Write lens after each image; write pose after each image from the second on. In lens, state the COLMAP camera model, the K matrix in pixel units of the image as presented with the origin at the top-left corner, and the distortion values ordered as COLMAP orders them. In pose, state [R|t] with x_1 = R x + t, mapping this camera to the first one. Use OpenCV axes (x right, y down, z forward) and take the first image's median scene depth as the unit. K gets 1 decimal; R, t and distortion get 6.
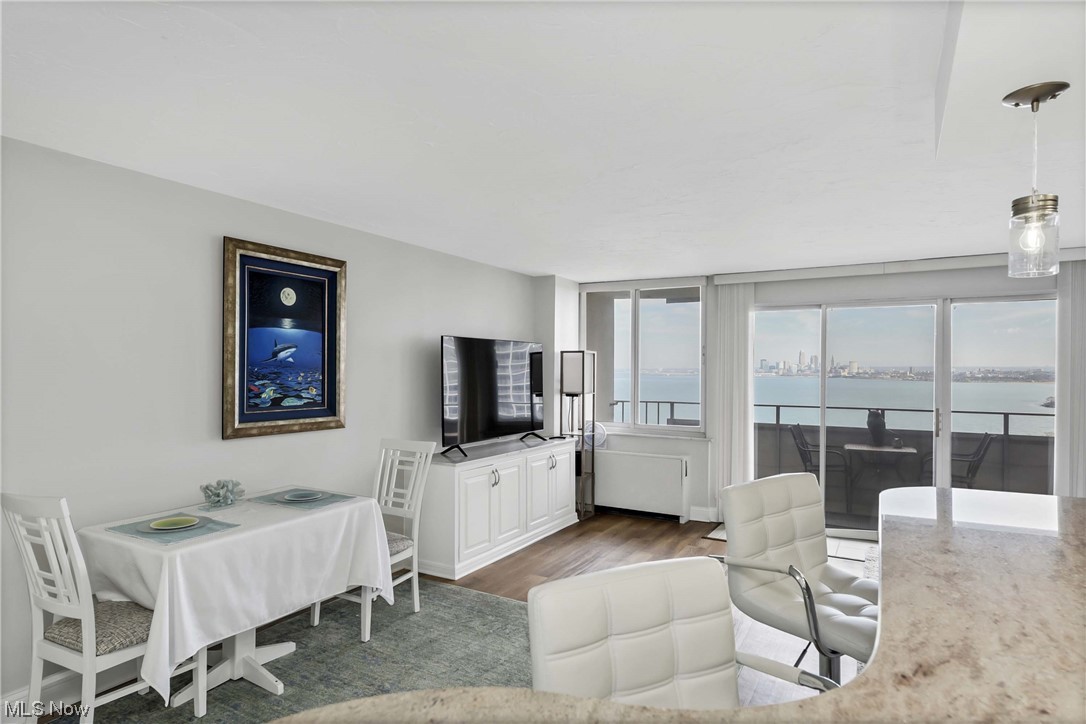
lens RADIAL K [[605.1, 0, 544.1], [0, 605.1, 369.3], [0, 0, 1]] dist [0.012914, -0.000657]
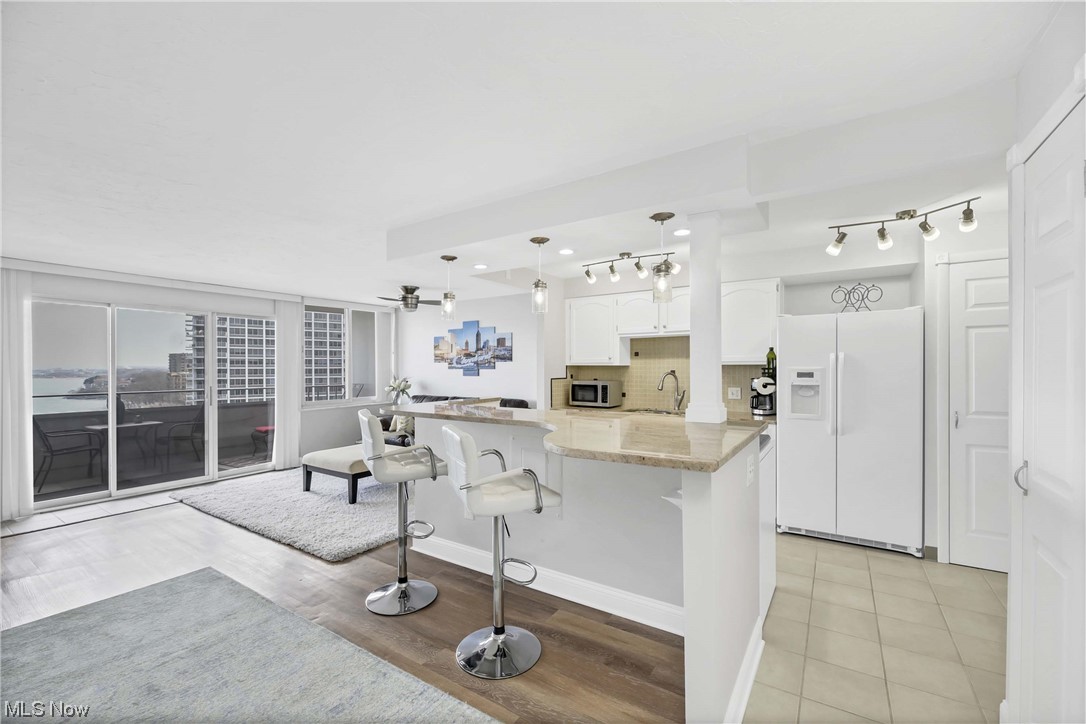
lens RADIAL K [[446.1, 0, 545.7], [0, 446.1, 370.4], [0, 0, 1]] dist [0.001178, -0.002971]
pose [[0.058095, -0.011418, 0.998246, -0.499873], [0.004926, 0.999926, 0.011150, 0.023413], [-0.998299, 0.004270, 0.058147, 0.166911]]
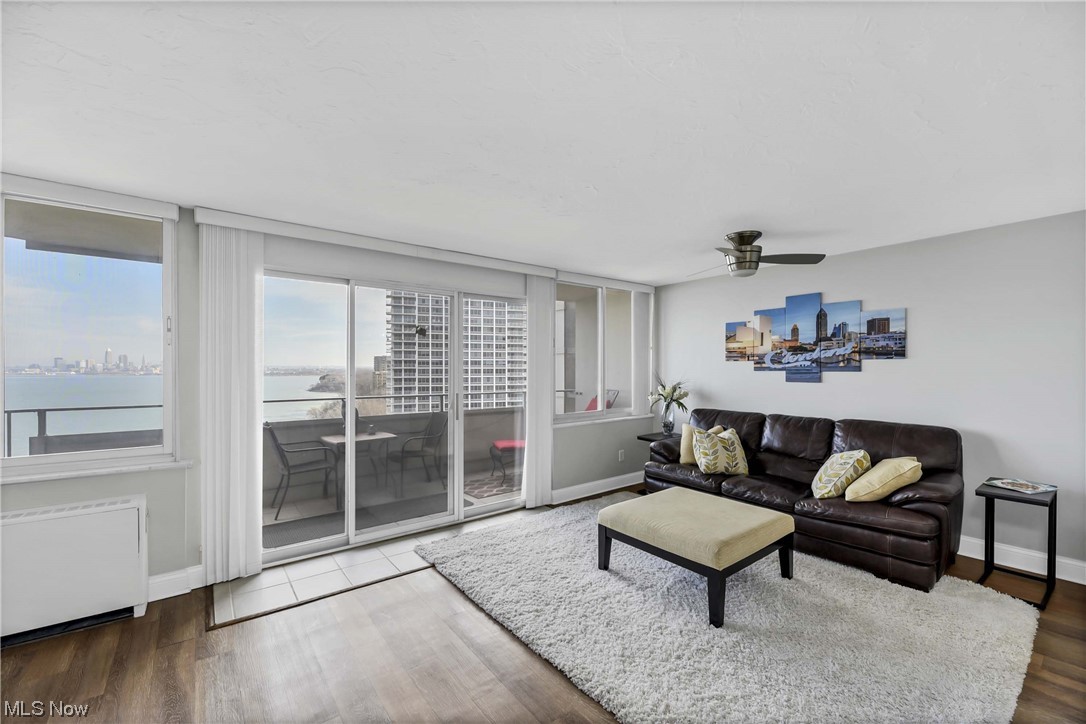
lens RADIAL K [[446.1, 0, 545.7], [0, 446.1, 370.4], [0, 0, 1]] dist [0.001178, -0.002971]
pose [[0.382437, -0.008485, 0.923943, -0.024327], [0.002588, 0.999964, 0.008112, 0.023878], [-0.923978, -0.000711, 0.382445, 0.725915]]
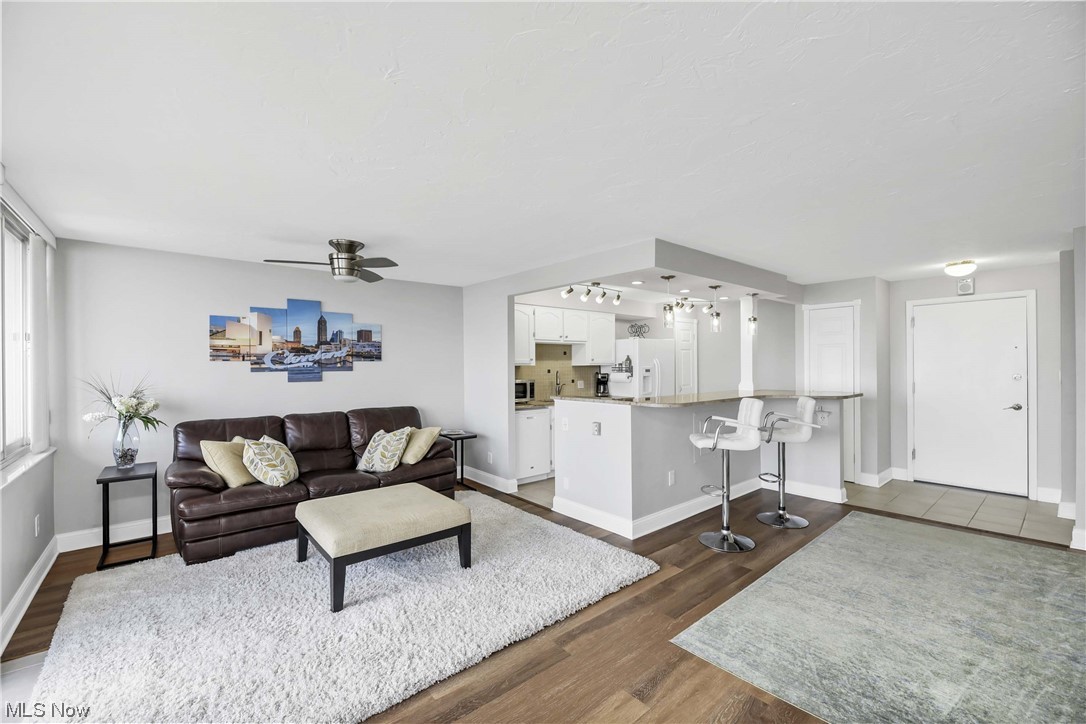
lens RADIAL K [[449.3, 0, 544.0], [0, 449.3, 366.8], [0, 0, 1]] dist [-0.000632, -0.003121]
pose [[-0.938214, 0.003284, 0.346039, 0.228966], [0.004665, 0.999984, 0.003157, 0.023638], [-0.346023, 0.004576, -0.938215, 1.452120]]
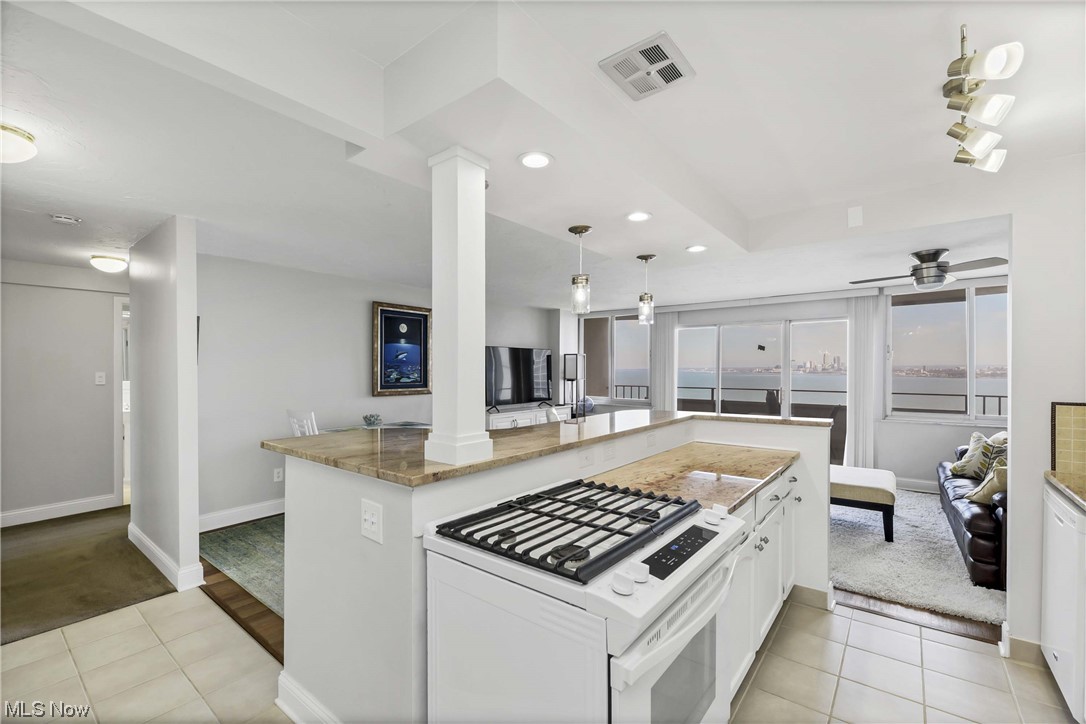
lens RADIAL K [[459.5, 0, 546.3], [0, 459.5, 370.5], [0, 0, 1]] dist [0.000966, -0.000253]
pose [[0.989427, -0.003157, -0.144998, 0.258472], [0.003665, 0.999988, 0.003235, 0.017779], [0.144986, -0.003732, 0.989427, -0.425903]]
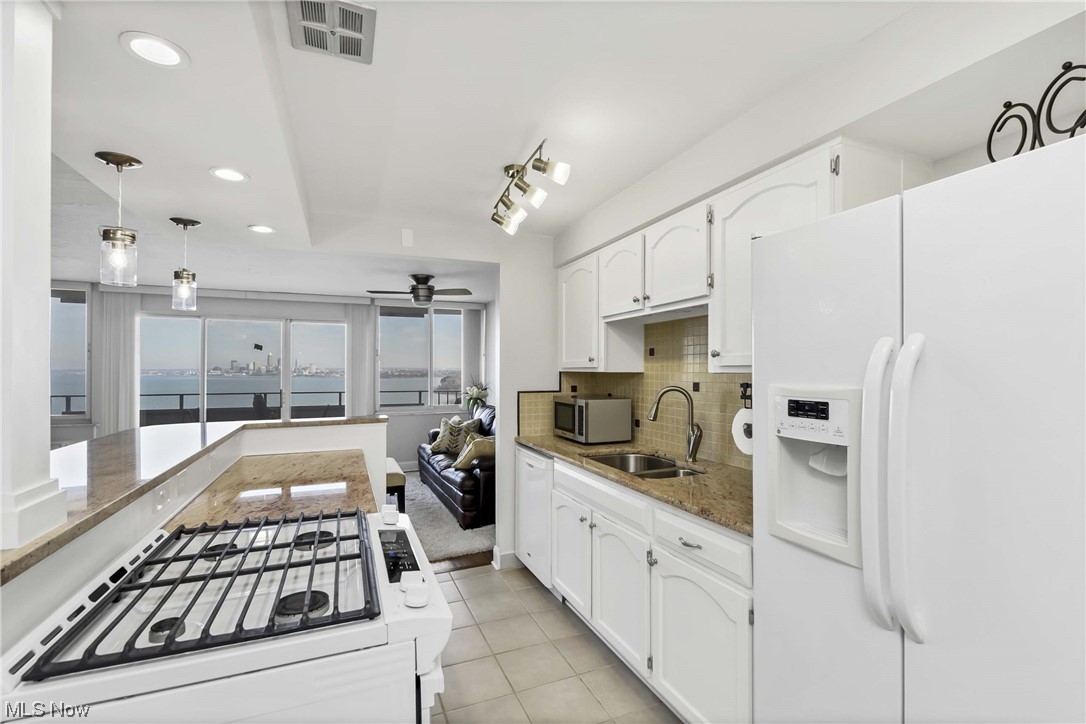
lens RADIAL K [[484.3, 0, 544.1], [0, 484.3, 371.2], [0, 0, 1]] dist [-0.000879, -0.000331]
pose [[0.608588, -0.004668, 0.793473, 0.096048], [0.002422, 0.999989, 0.004026, 0.019143], [-0.793483, -0.000528, 0.608593, -0.372672]]
